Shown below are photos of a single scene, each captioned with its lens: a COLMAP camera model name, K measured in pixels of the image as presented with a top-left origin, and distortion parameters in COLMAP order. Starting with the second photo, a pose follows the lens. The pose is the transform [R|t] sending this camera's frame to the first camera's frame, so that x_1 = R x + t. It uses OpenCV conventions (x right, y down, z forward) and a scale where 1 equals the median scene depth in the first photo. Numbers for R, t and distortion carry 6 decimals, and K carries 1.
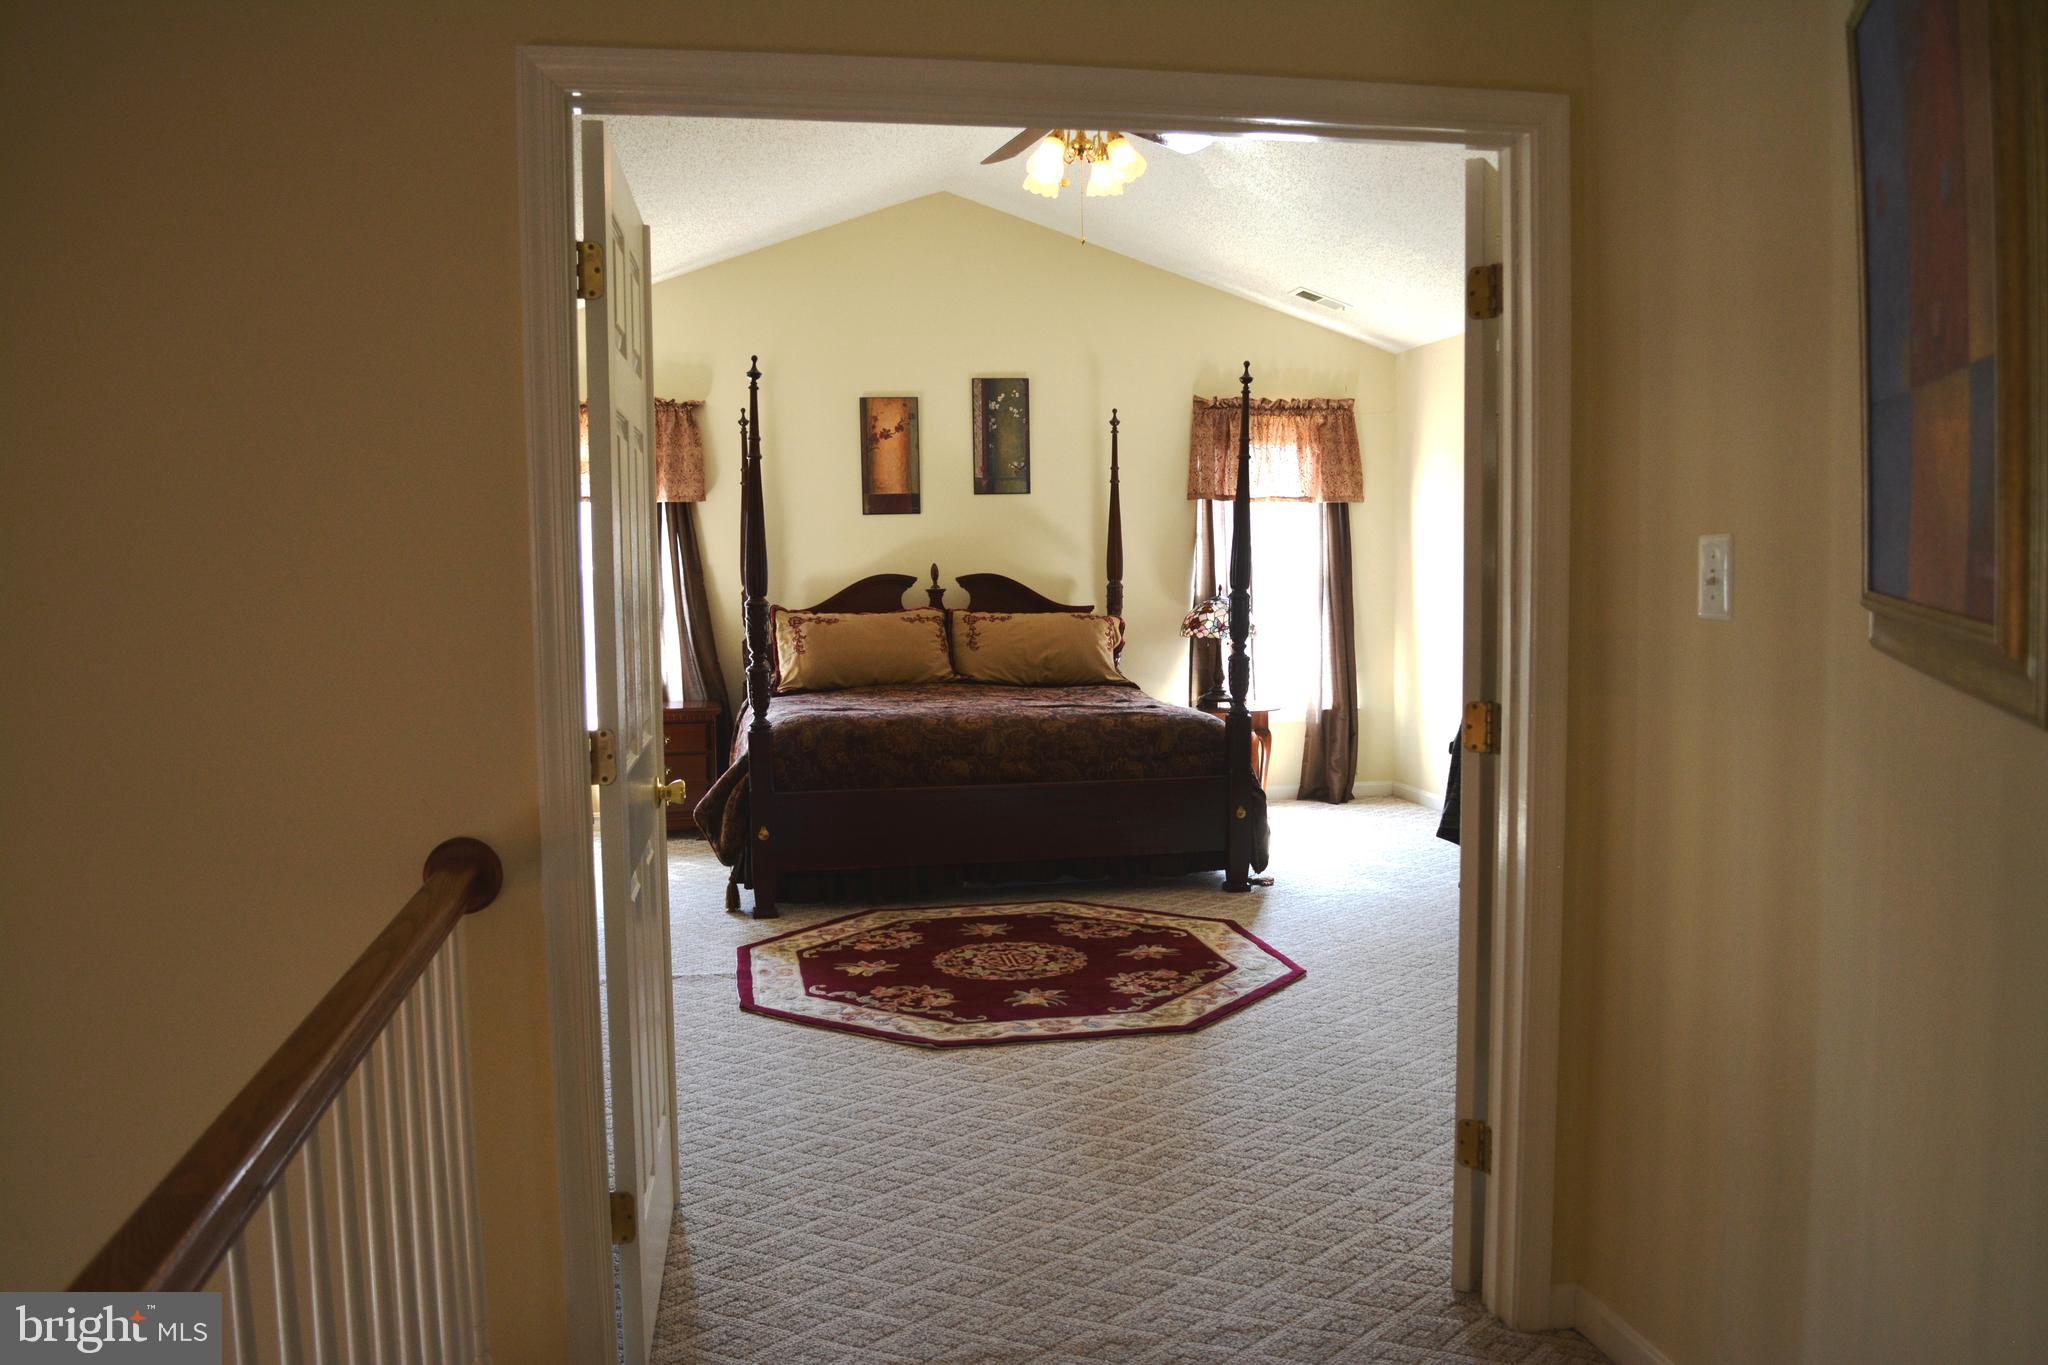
lens RADIAL K [[1618.3, 0, 1017.3], [0, 1618.3, 684.4], [0, 0, 1]] dist [-0.083246, 0.021099]
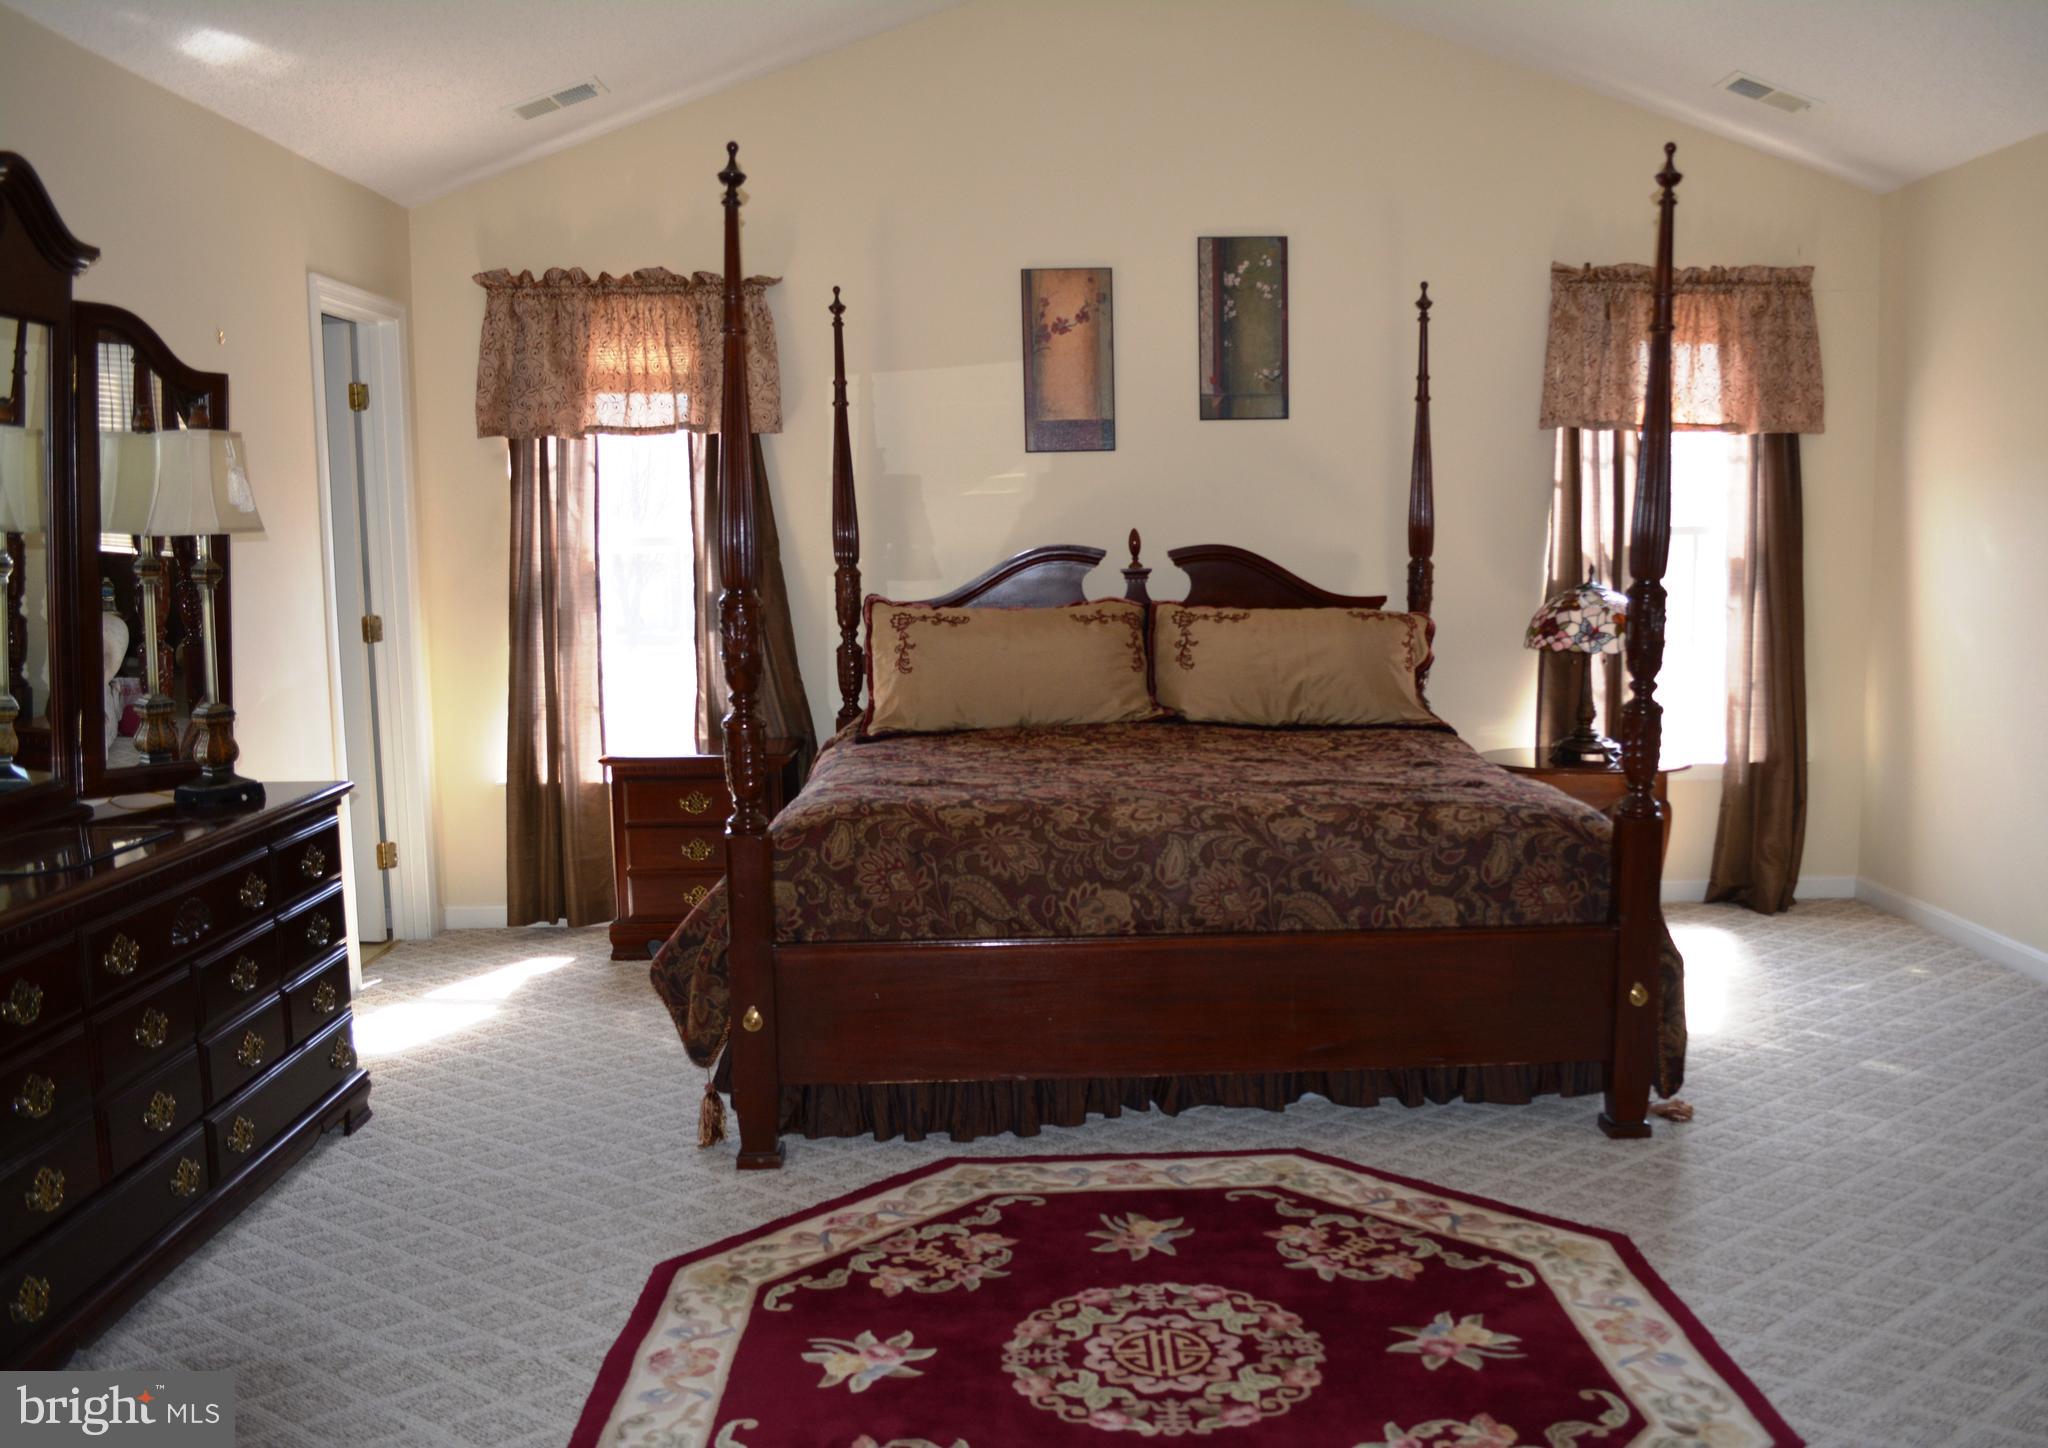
lens RADIAL K [[1730.4, 0, 1092.7], [0, 1730.4, 717.9], [0, 0, 1]] dist [-0.076232, 0.009815]
pose [[0.990470, 0.016079, -0.136789, 0.031660], [-0.011365, 0.999317, 0.035171, -0.028078], [0.137261, -0.033281, 0.989976, 0.374862]]
